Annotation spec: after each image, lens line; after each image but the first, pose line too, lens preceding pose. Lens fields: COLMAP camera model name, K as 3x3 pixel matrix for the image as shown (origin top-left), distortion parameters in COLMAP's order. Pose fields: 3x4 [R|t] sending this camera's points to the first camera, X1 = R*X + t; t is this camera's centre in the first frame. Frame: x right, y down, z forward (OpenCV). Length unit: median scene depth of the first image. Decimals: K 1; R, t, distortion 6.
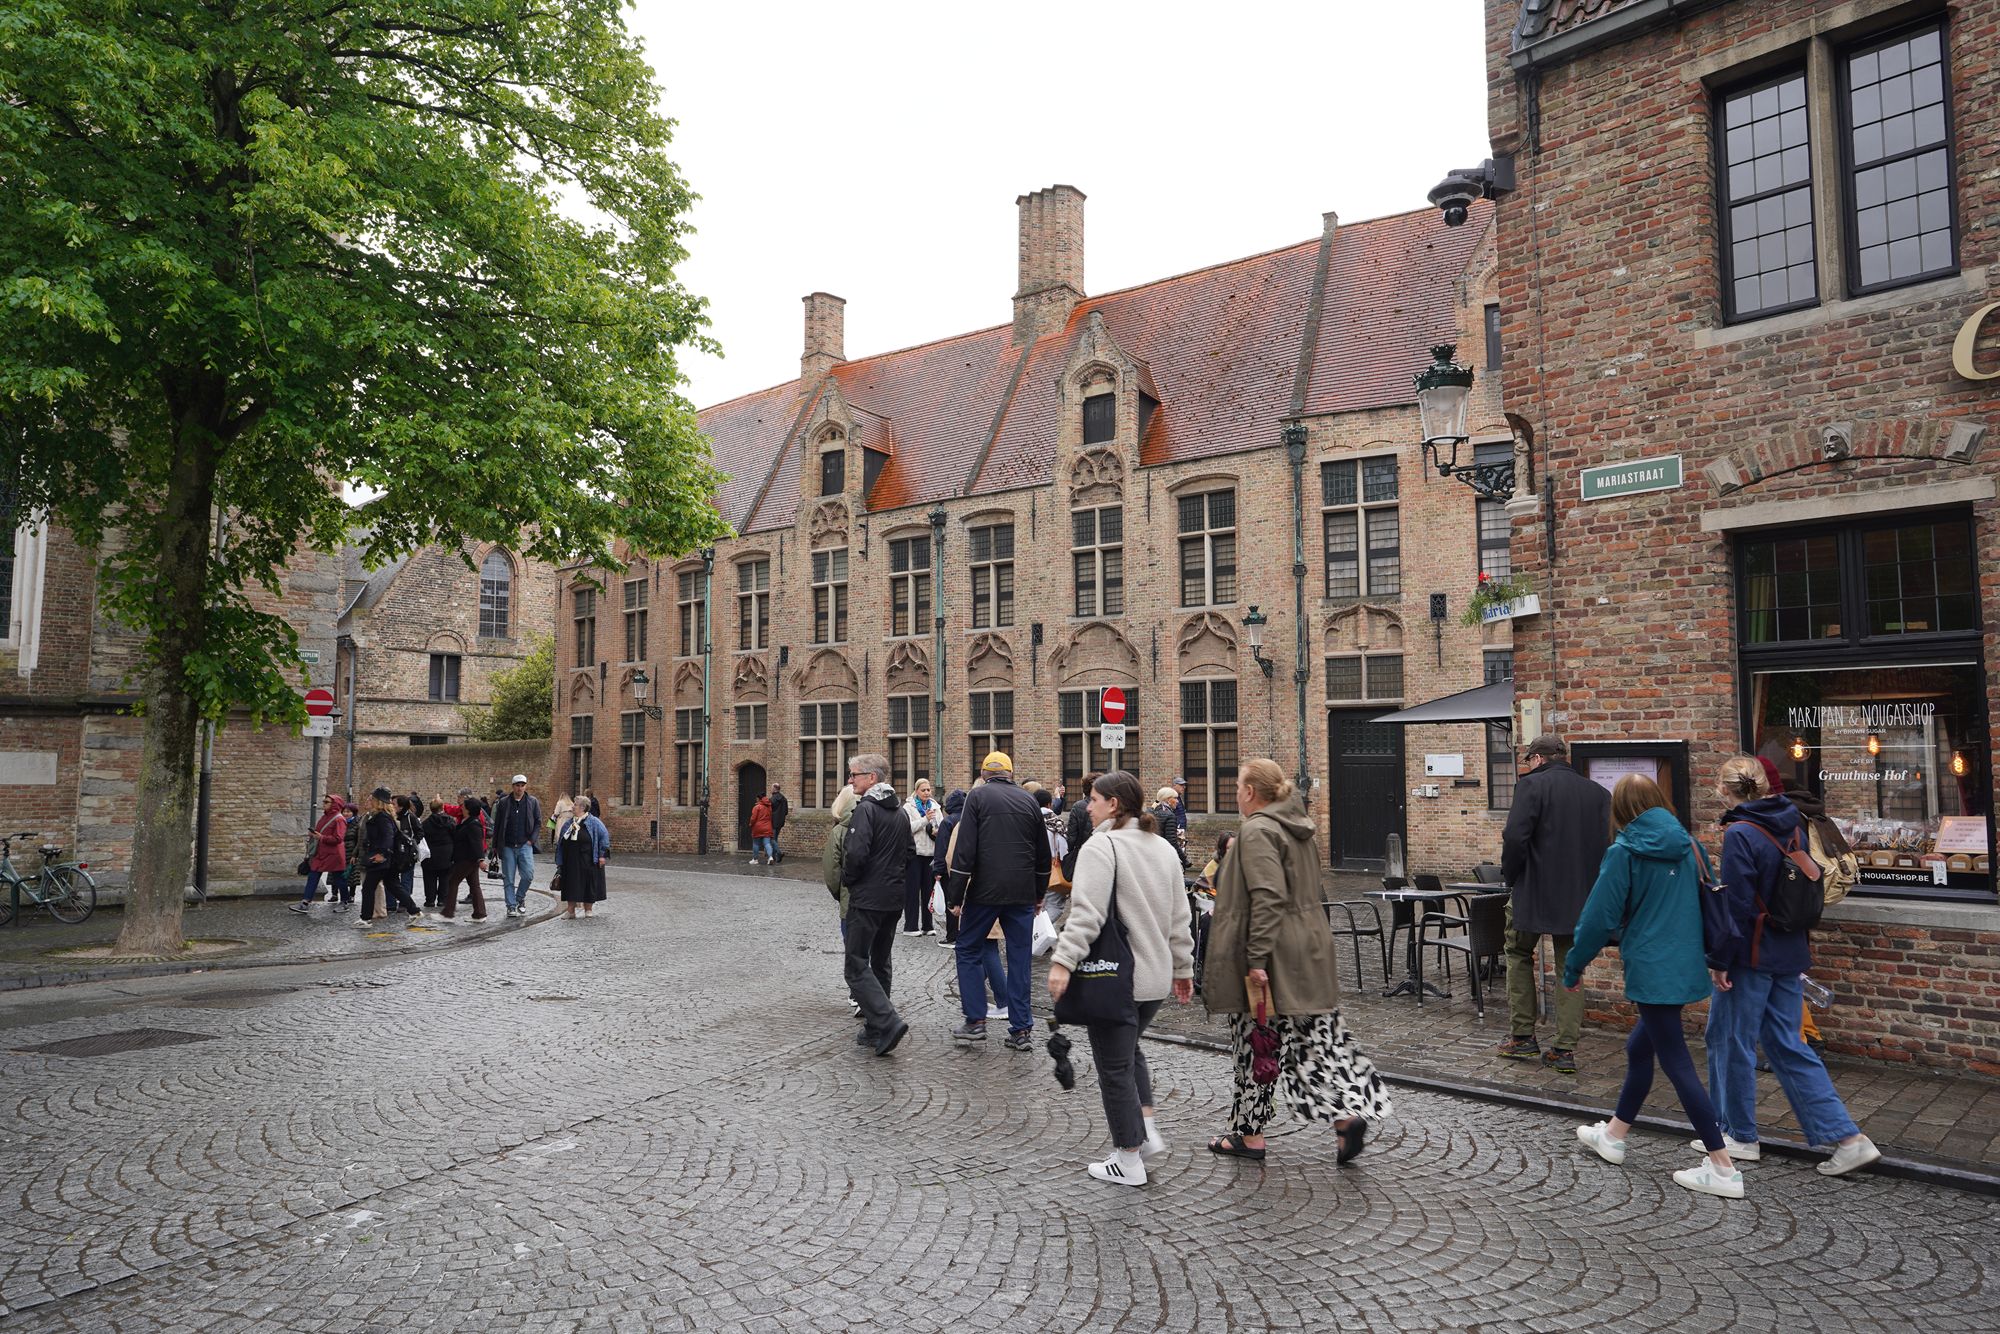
lens RADIAL K [[1353.5, 0, 1001.3], [0, 1353.5, 662.9], [0, 0, 1]] dist [-0.017131, 0.022781]
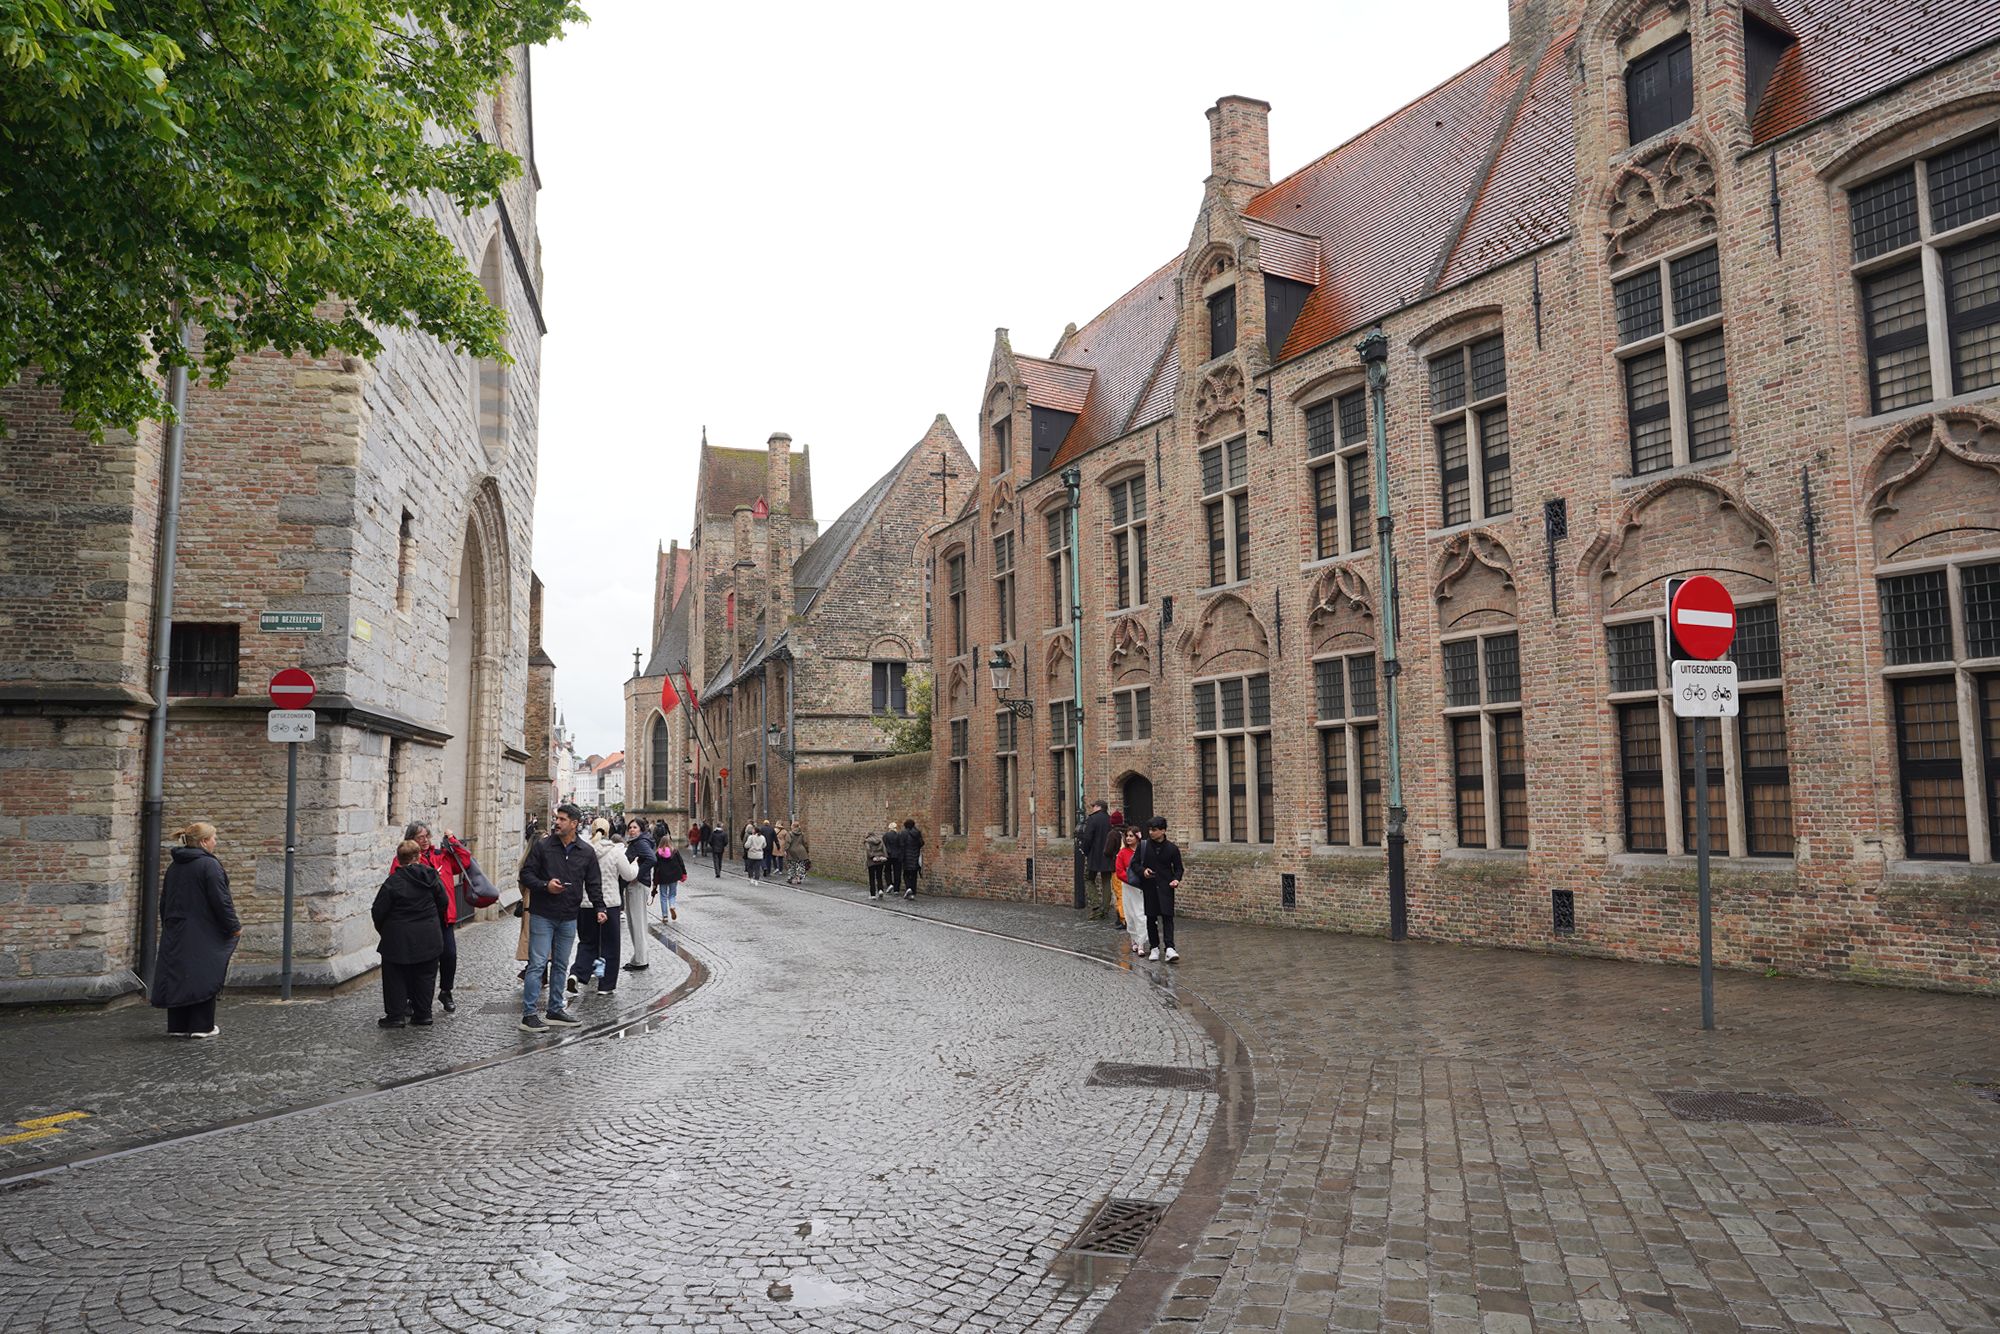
lens RADIAL K [[1353.5, 0, 993.6], [0, 1353.5, 670.4], [0, 0, 1]] dist [-0.017131, 0.022781]
pose [[0.900689, -0.054971, -0.430972, 0.049562], [0.051178, 0.998481, -0.020402, 0.035154], [0.431439, -0.003681, 0.902134, 0.394542]]
